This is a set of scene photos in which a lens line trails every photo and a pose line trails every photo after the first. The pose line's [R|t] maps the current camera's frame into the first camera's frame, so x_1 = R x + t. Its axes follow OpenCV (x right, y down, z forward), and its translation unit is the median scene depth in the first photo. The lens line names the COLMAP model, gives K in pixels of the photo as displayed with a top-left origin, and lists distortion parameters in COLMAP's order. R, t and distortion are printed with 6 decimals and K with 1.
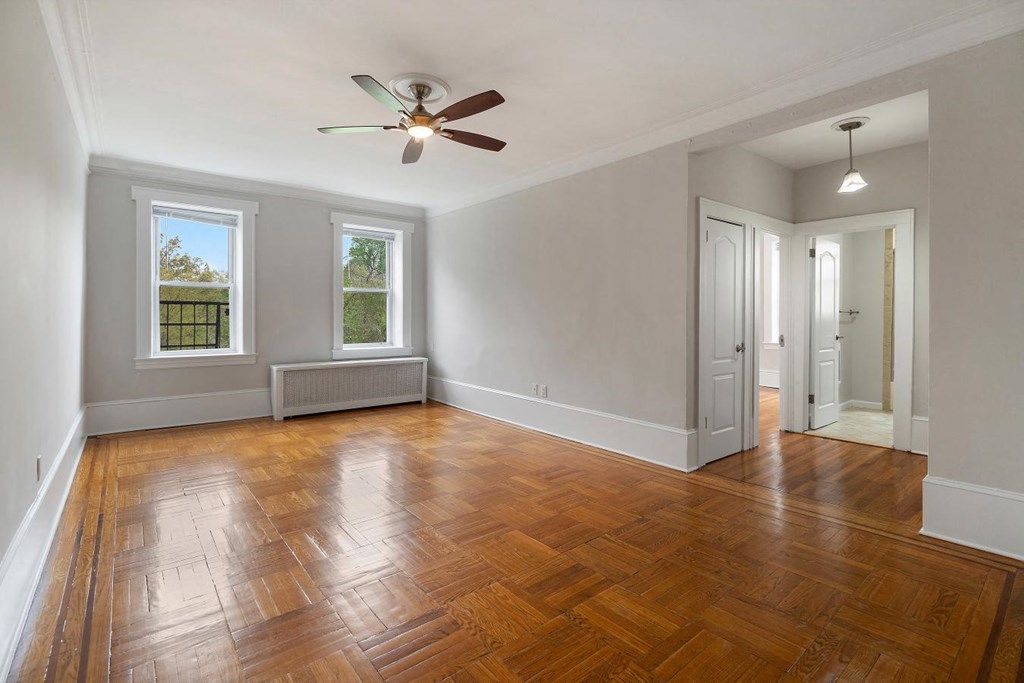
lens RADIAL K [[470.8, 0, 517.0], [0, 470.8, 314.1], [0, 0, 1]] dist [-0.001978, -0.000345]
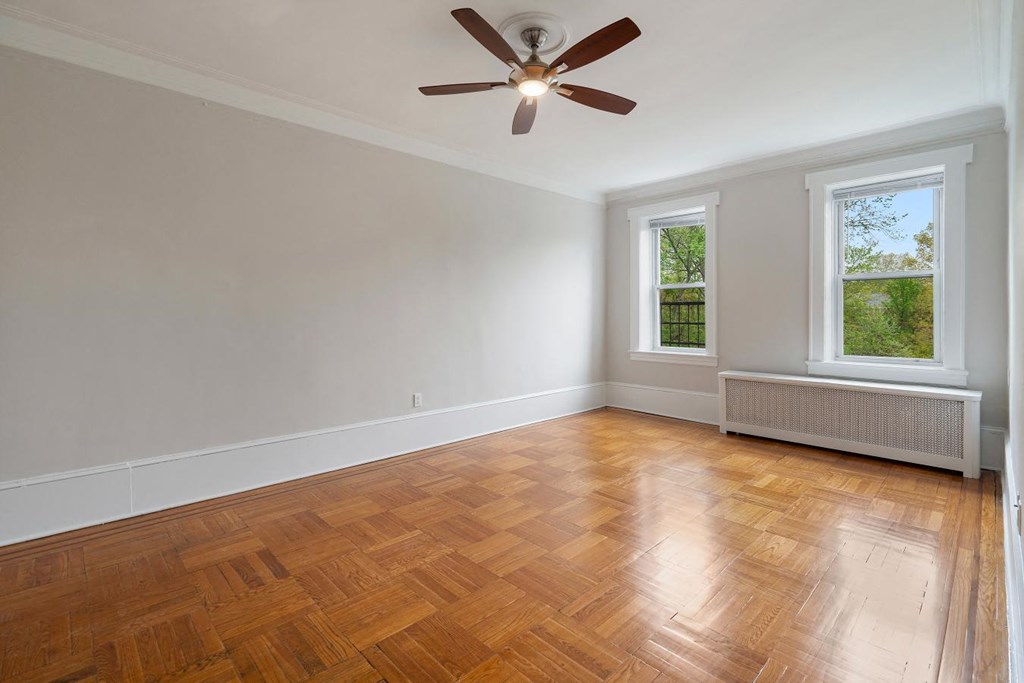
lens RADIAL K [[486.4, 0, 509.6], [0, 486.4, 323.4], [0, 0, 1]] dist [-0.004450, -0.000245]
pose [[0.067977, 0.014133, -0.997587, 0.406147], [0.004930, 0.999883, 0.014502, 0.003987], [0.997675, -0.005904, 0.067899, 0.578720]]
